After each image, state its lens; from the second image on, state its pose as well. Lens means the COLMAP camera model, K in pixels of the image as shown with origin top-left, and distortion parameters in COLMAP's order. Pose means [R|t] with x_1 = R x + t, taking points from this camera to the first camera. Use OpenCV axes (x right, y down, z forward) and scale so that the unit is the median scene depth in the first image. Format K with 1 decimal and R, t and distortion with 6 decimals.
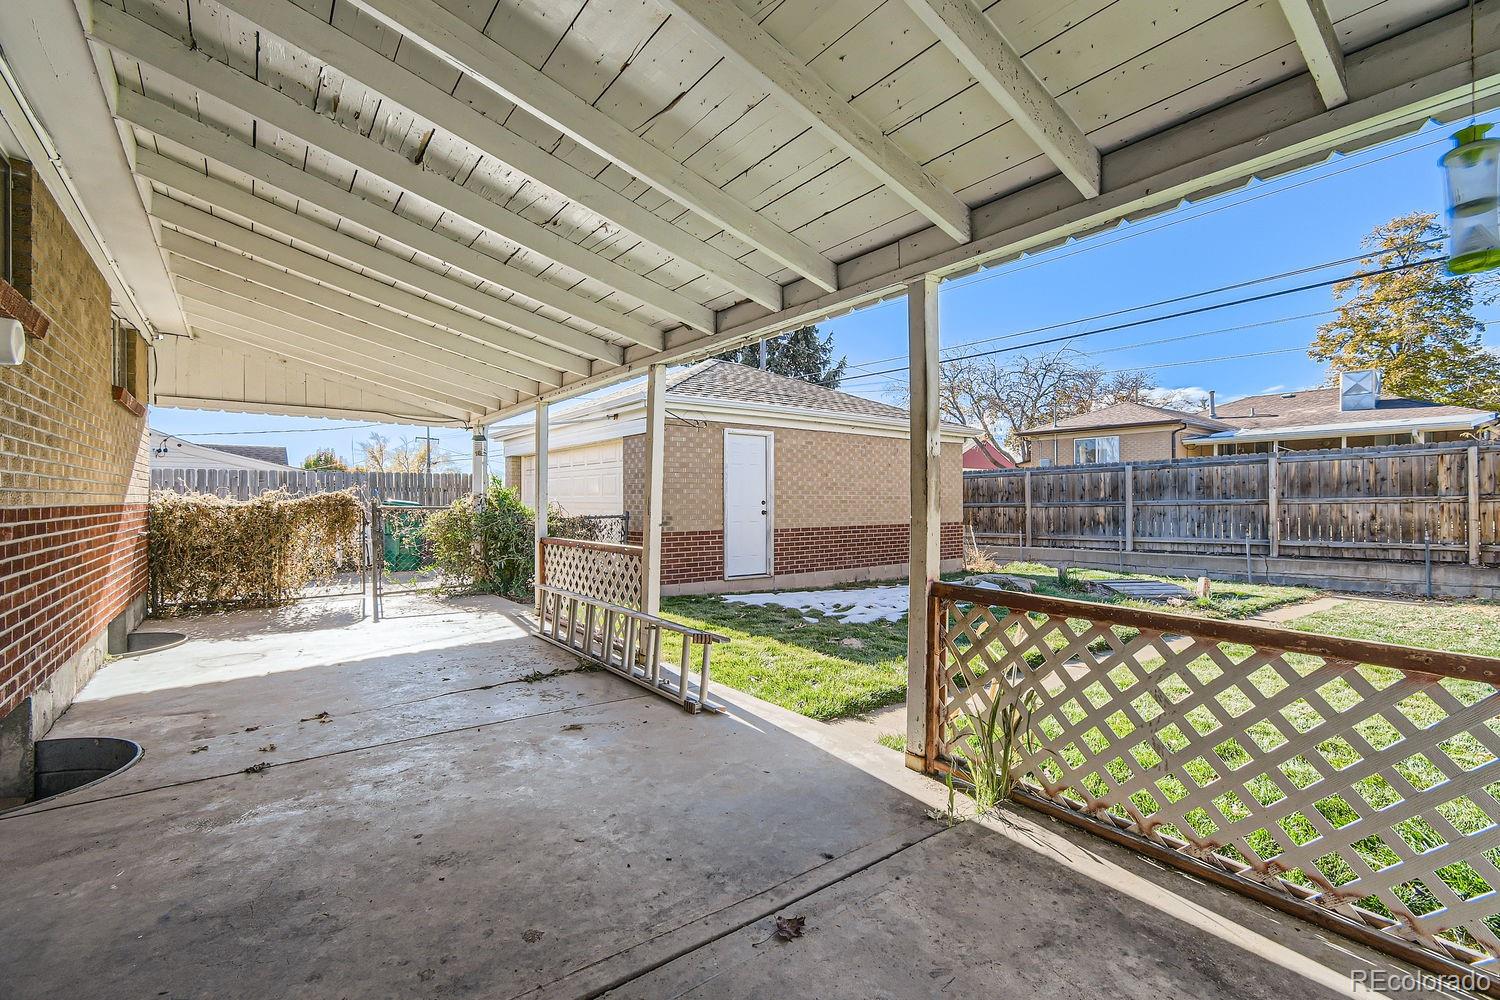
lens RADIAL K [[668.2, 0, 759.2], [0, 668.2, 503.2], [0, 0, 1]] dist [-0.031989, 0.016002]
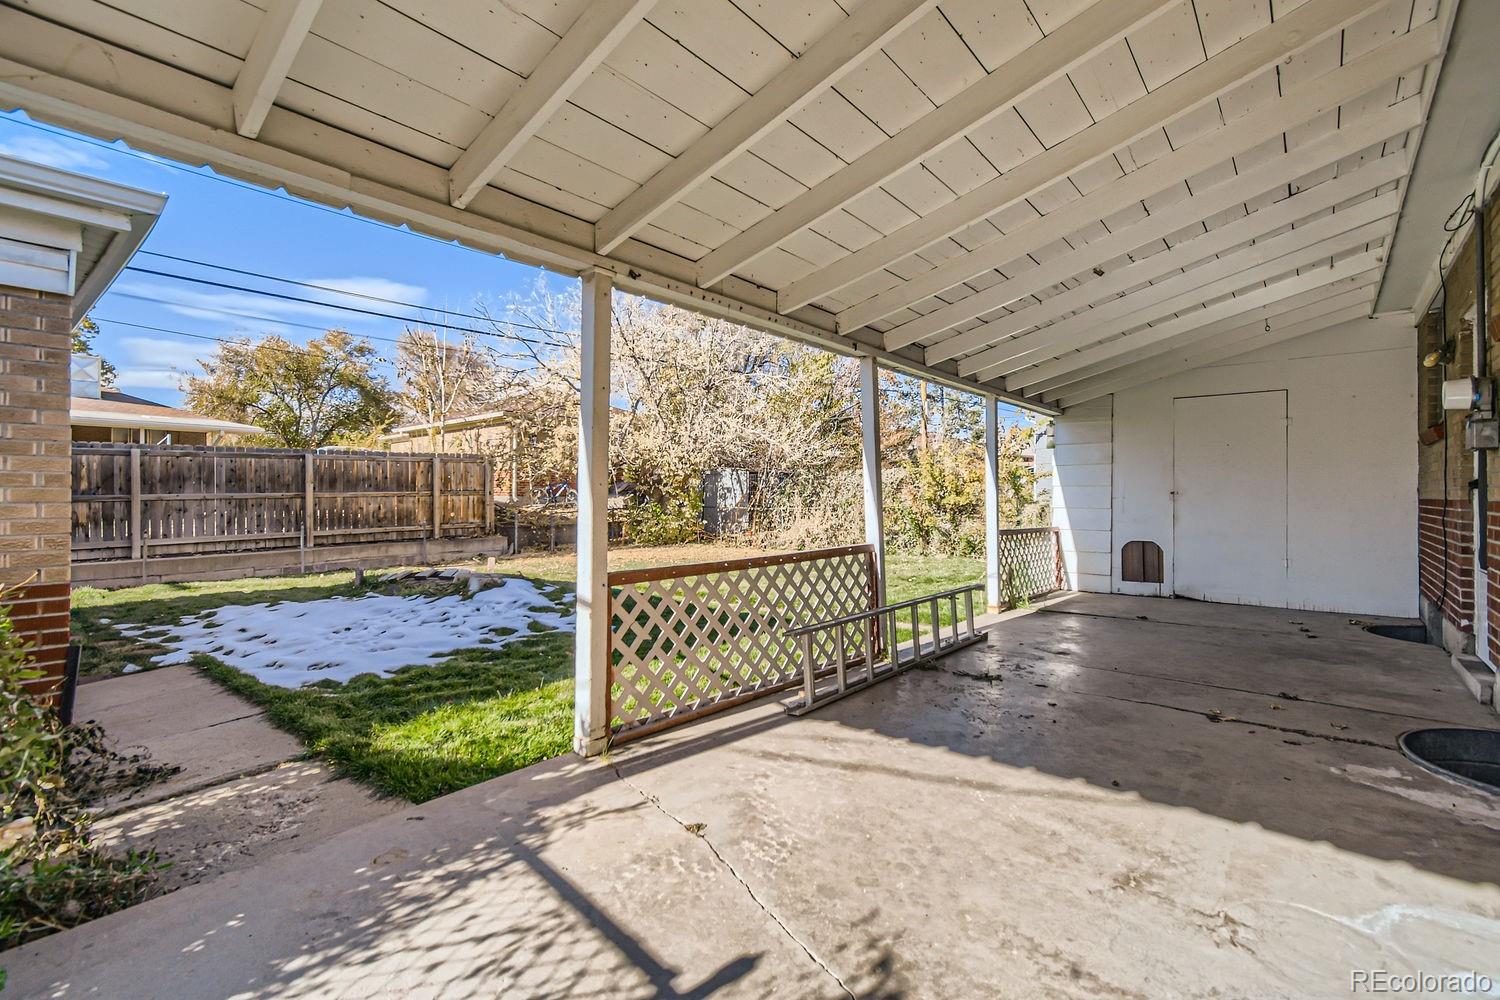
lens RADIAL K [[668.2, 0, 759.2], [0, 668.2, 503.2], [0, 0, 1]] dist [-0.031989, 0.016002]
pose [[-0.231153, -0.006691, 0.972894, -0.450488], [0.006174, 0.999946, 0.008344, 0.006579], [-0.972898, 0.007936, -0.231099, 0.574785]]
